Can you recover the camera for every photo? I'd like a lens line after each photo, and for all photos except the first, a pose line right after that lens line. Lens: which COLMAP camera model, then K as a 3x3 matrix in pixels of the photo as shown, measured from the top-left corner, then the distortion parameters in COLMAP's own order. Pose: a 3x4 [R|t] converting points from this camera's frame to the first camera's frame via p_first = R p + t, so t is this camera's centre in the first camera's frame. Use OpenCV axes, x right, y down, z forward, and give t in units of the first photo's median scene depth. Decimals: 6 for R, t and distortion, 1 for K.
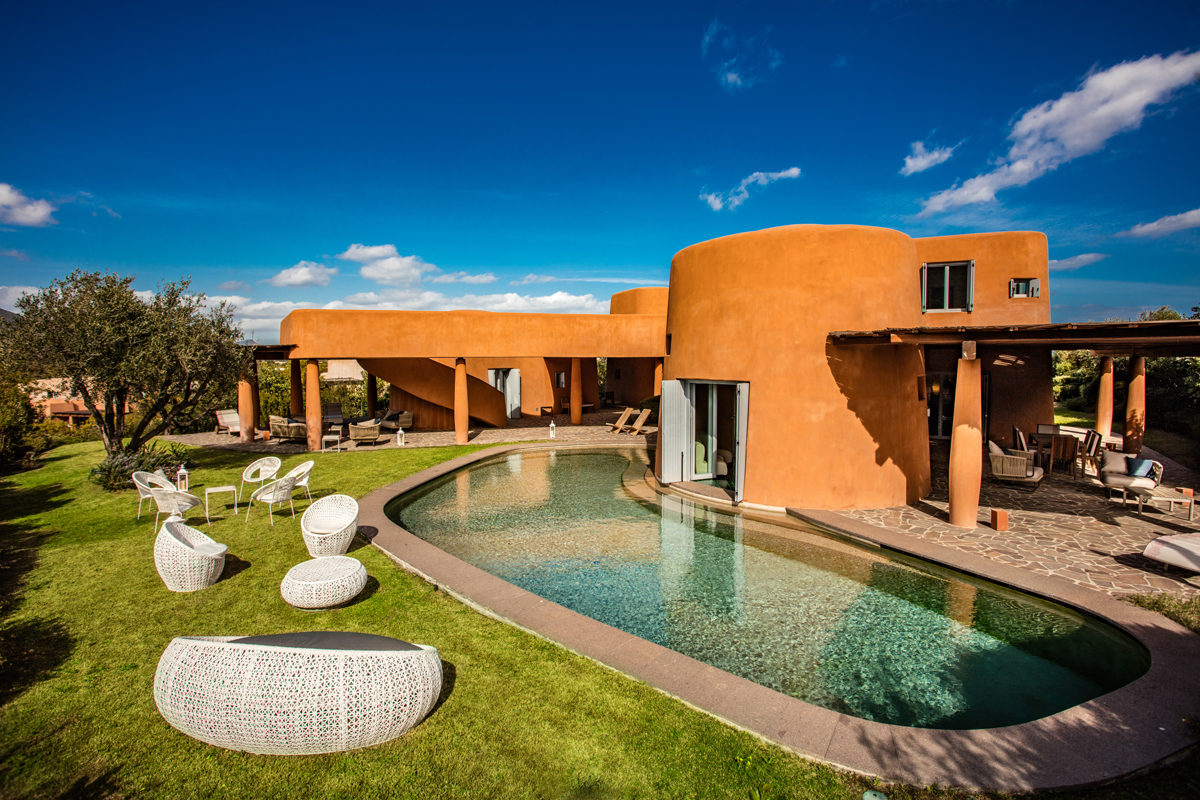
lens RADIAL K [[656.0, 0, 600.1], [0, 656.0, 378.3], [0, 0, 1]] dist [-0.074968, 0.047919]
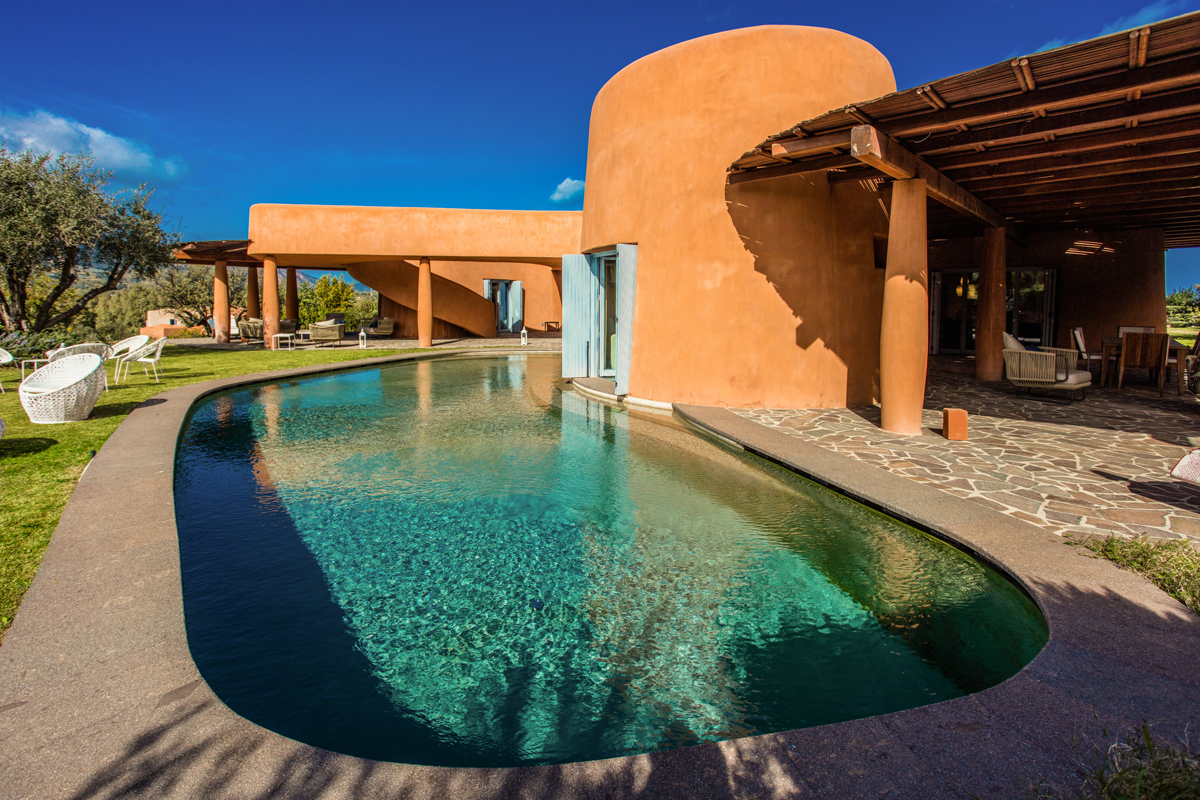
lens RADIAL K [[627.2, 0, 582.0], [0, 627.2, 317.8], [0, 0, 1]] dist [0.001133, 0.000462]
pose [[0.977767, 0.009951, -0.209459, 0.321357], [-0.013311, 0.999804, -0.014635, 0.106548], [0.209272, 0.017097, 0.977708, 0.249074]]
